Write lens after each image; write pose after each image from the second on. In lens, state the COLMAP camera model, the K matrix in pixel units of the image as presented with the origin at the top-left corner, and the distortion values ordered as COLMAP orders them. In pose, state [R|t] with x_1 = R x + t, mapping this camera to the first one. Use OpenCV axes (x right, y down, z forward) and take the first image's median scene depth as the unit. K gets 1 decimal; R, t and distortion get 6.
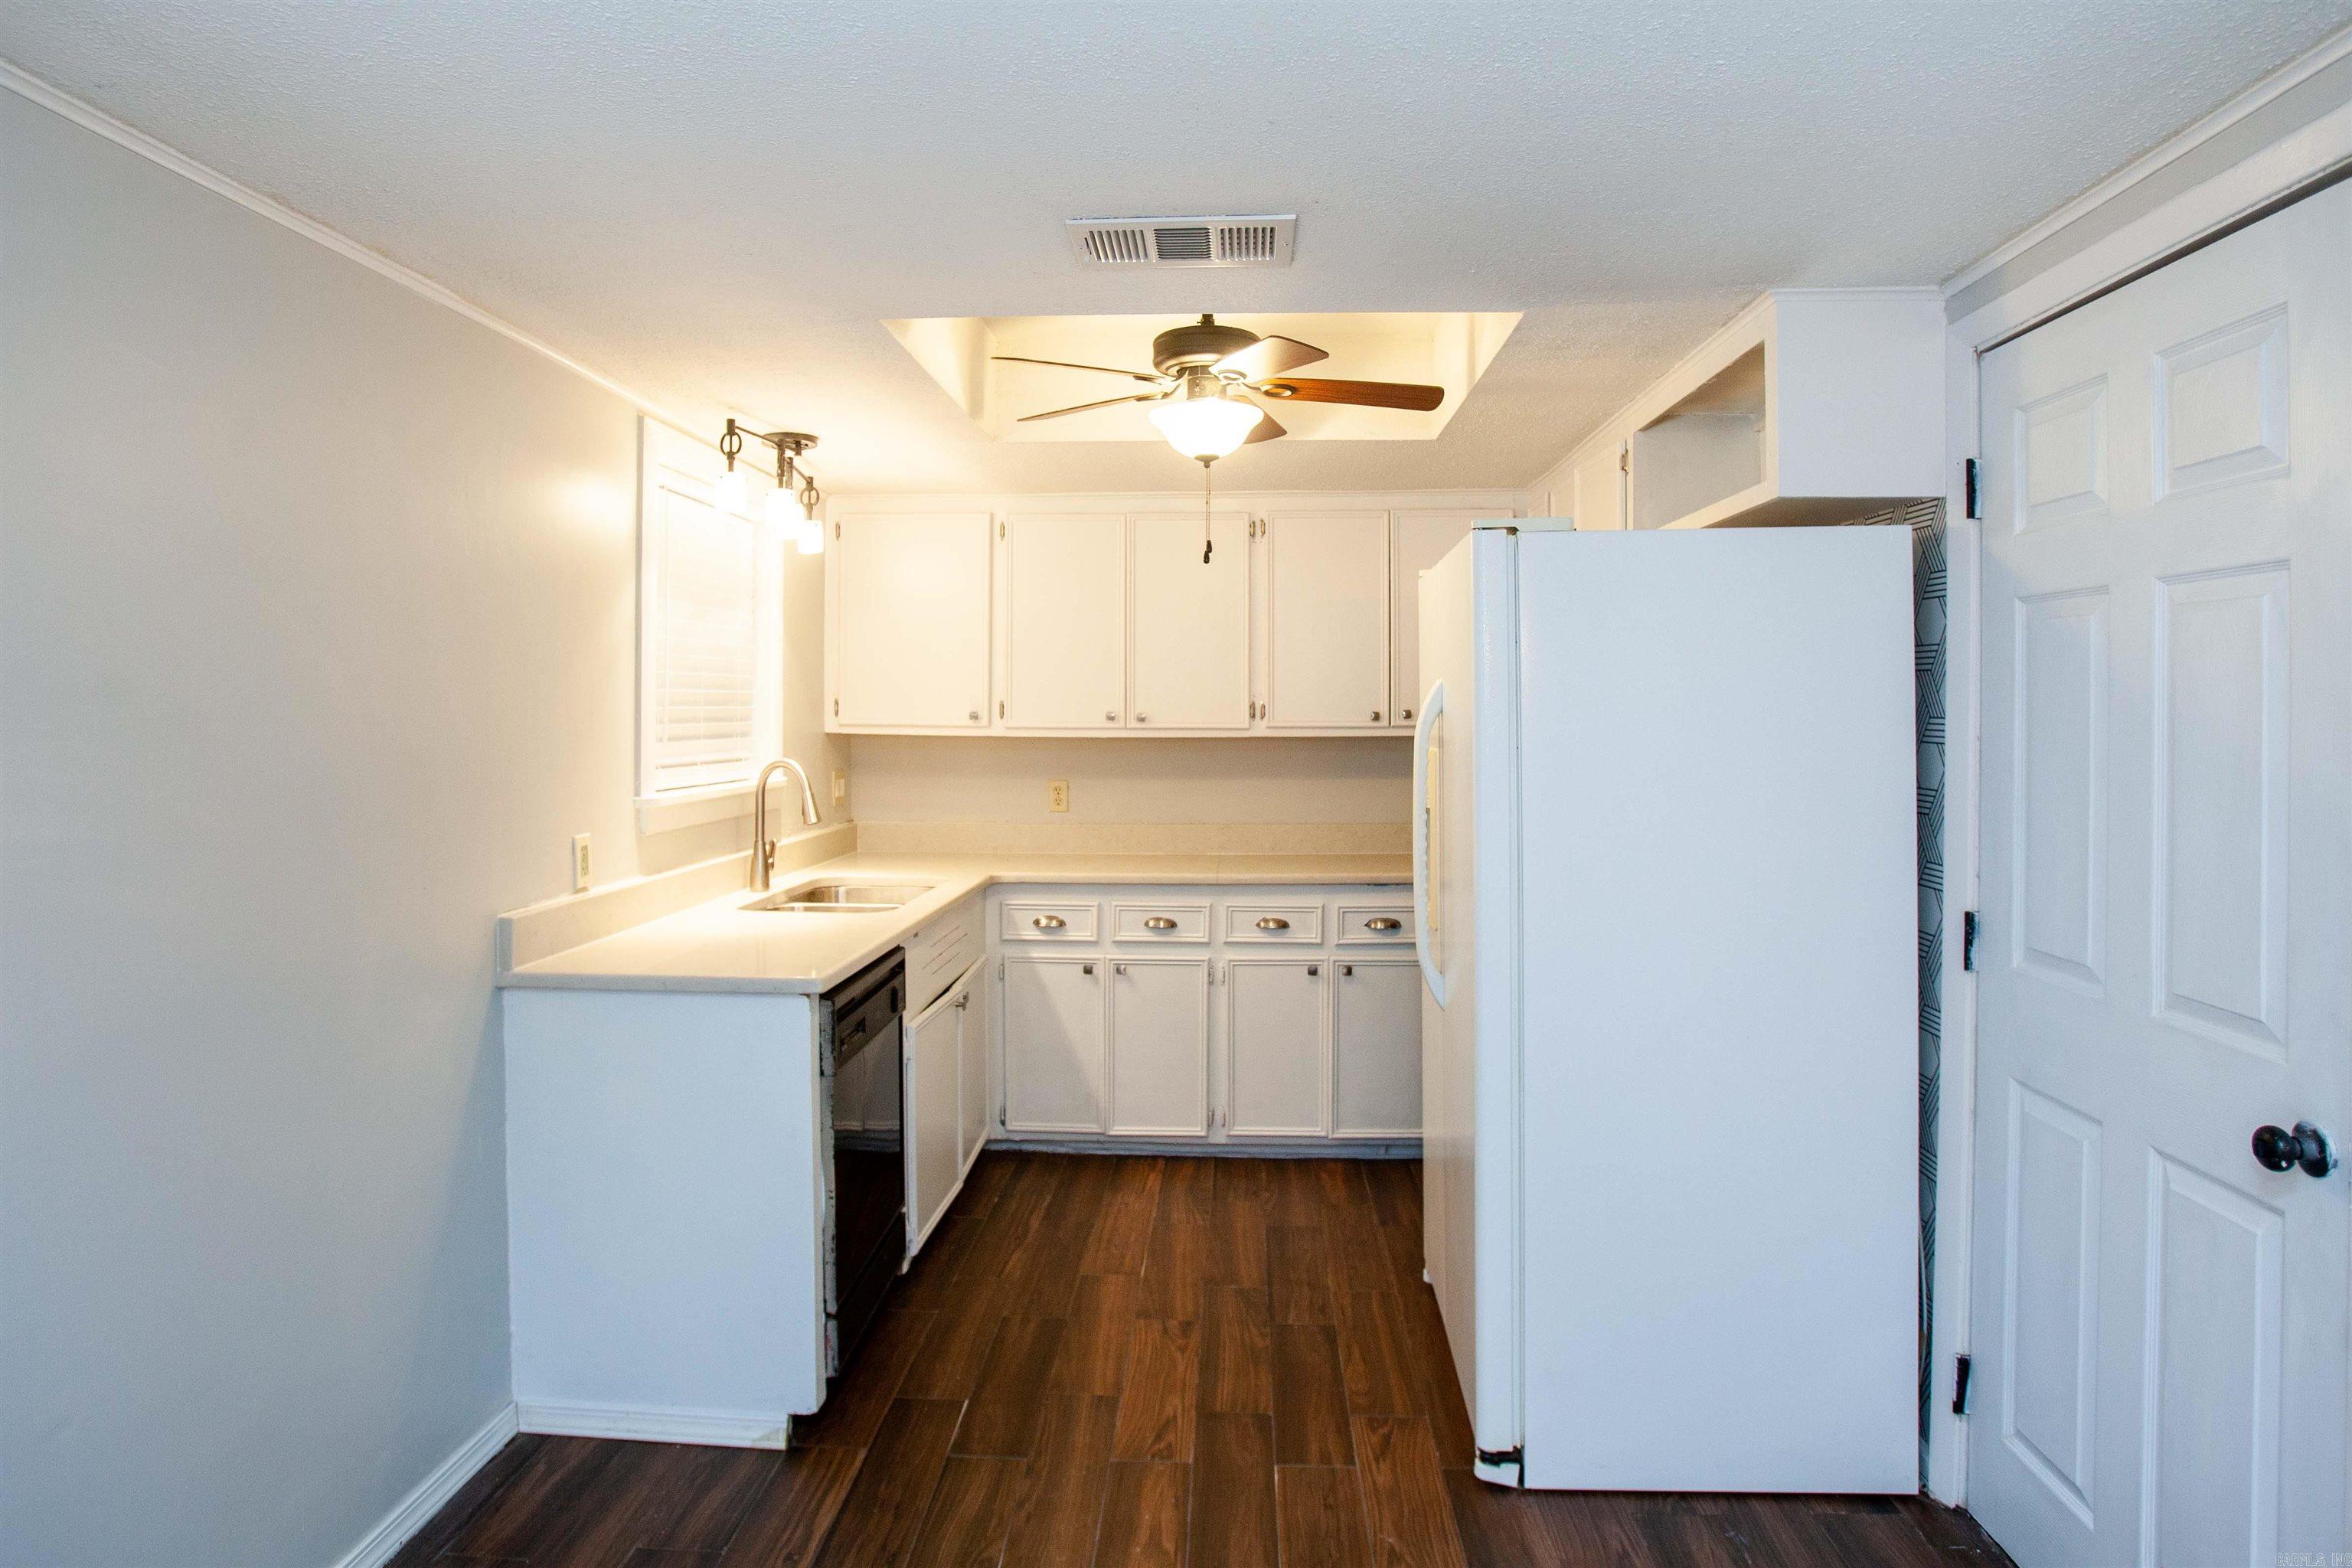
lens RADIAL K [[1339.0, 0, 1138.1], [0, 1339.0, 709.3], [0, 0, 1]] dist [-0.052472, 0.000179]
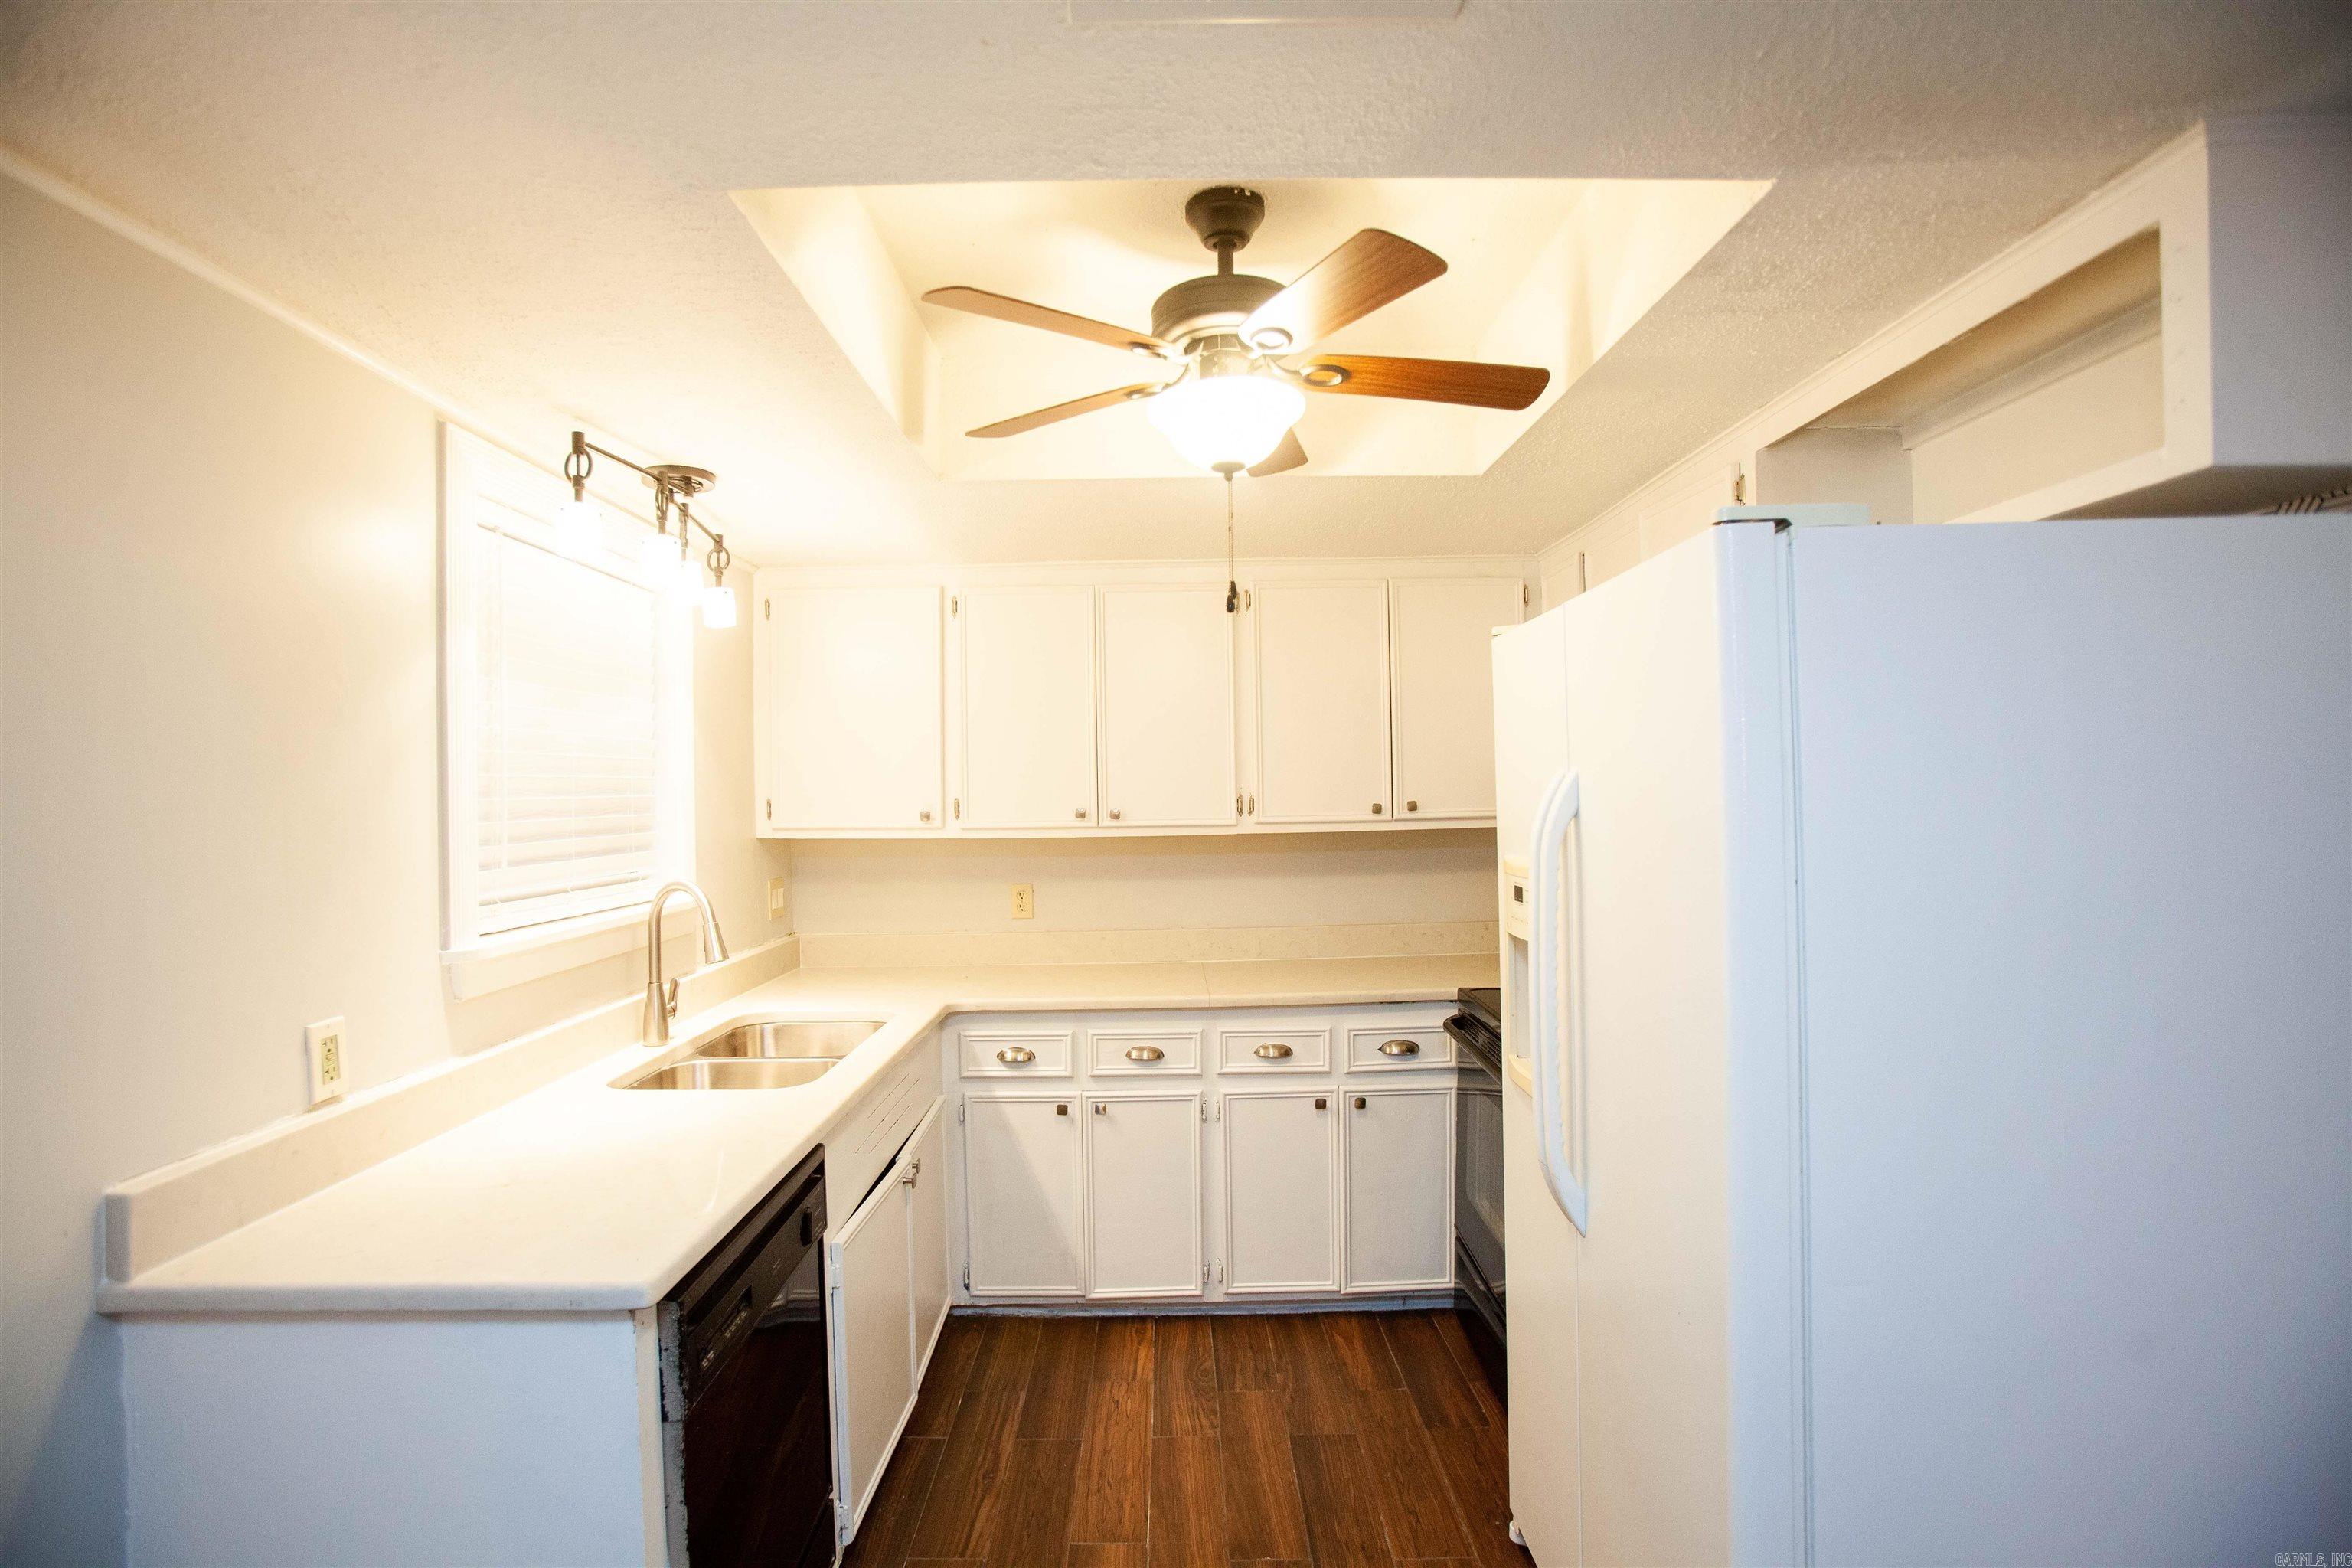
lens RADIAL K [[1089.5, 0, 1138.8], [0, 1089.5, 783.9], [0, 0, 1]] dist [-0.055537, 0.017066]
pose [[0.998346, -0.017329, 0.054821, -0.025545], [0.017701, 0.999823, -0.006305, -0.011340], [-0.054702, 0.007265, 0.998476, 0.332027]]
